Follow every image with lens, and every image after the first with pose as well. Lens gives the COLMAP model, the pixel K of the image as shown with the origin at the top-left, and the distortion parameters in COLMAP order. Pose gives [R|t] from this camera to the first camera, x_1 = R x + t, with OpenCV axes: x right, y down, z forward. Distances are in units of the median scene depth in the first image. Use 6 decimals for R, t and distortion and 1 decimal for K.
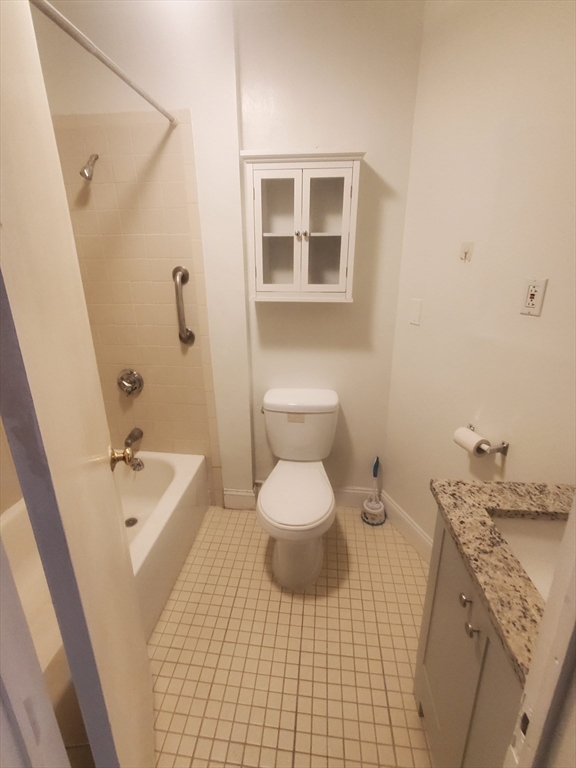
lens RADIAL K [[366.2, 0, 284.5], [0, 366.2, 382.2], [0, 0, 1]] dist [-0.004554, 0.000516]
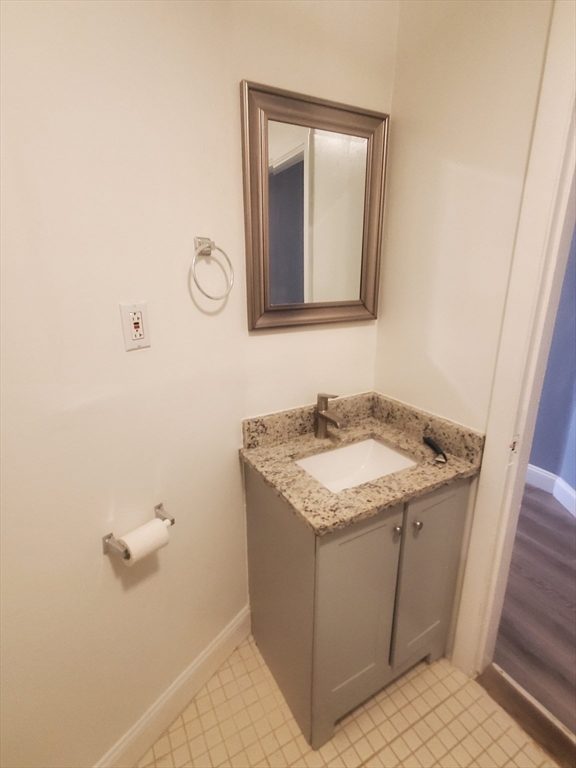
lens RADIAL K [[366.2, 0, 285.2], [0, 366.2, 382.5], [0, 0, 1]] dist [-0.004554, 0.000516]
pose [[-0.556843, -0.227239, 0.798930, -0.171196], [0.293644, 0.845883, 0.445259, -0.454592], [-0.776981, 0.482541, -0.404296, 1.328314]]
